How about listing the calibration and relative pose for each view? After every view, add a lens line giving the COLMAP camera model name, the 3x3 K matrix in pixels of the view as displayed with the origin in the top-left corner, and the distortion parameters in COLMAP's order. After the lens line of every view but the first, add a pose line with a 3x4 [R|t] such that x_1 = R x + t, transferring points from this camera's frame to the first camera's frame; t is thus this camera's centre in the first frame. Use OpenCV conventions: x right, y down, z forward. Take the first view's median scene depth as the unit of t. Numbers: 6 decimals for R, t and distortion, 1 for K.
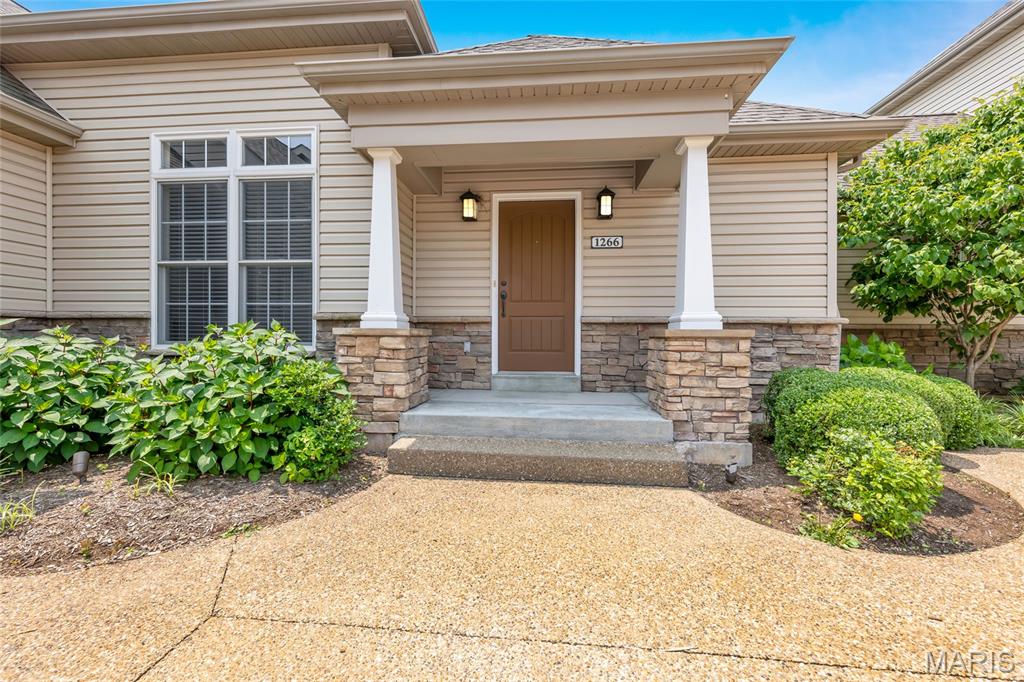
lens RADIAL K [[401.6, 0, 514.4], [0, 401.6, 341.3], [0, 0, 1]] dist [0.008097, 0.000582]
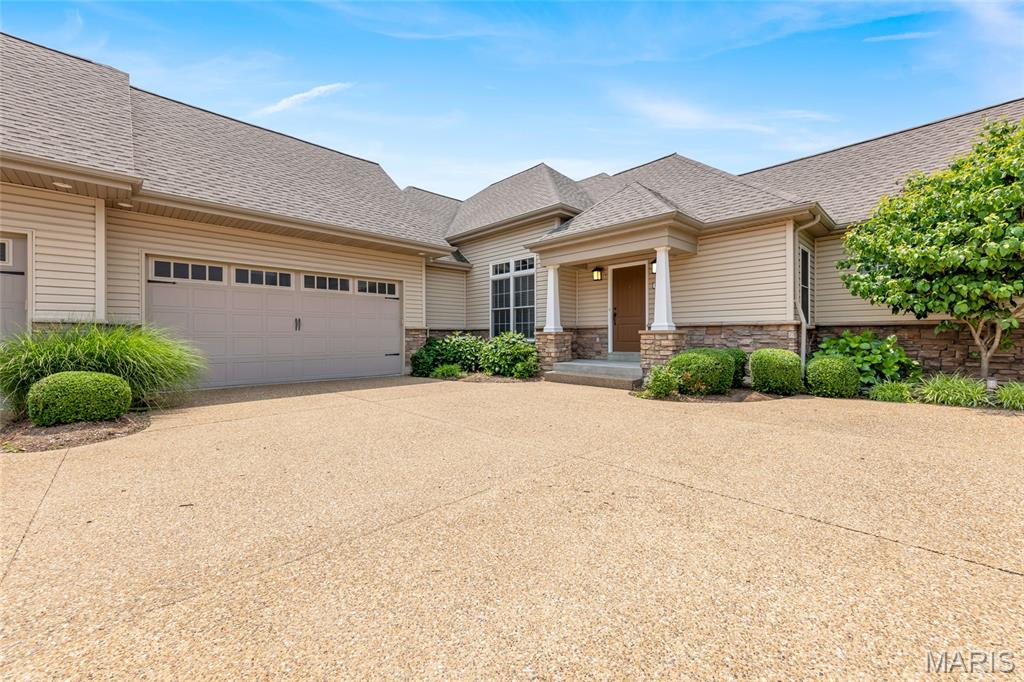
lens RADIAL K [[401.6, 0, 512.5], [0, 401.6, 339.4], [0, 0, 1]] dist [0.008097, 0.000582]
pose [[0.759887, -0.004524, -0.650039, 1.049629], [0.000404, 0.999979, -0.006487, 0.029578], [0.650055, 0.004667, 0.759873, -1.030282]]
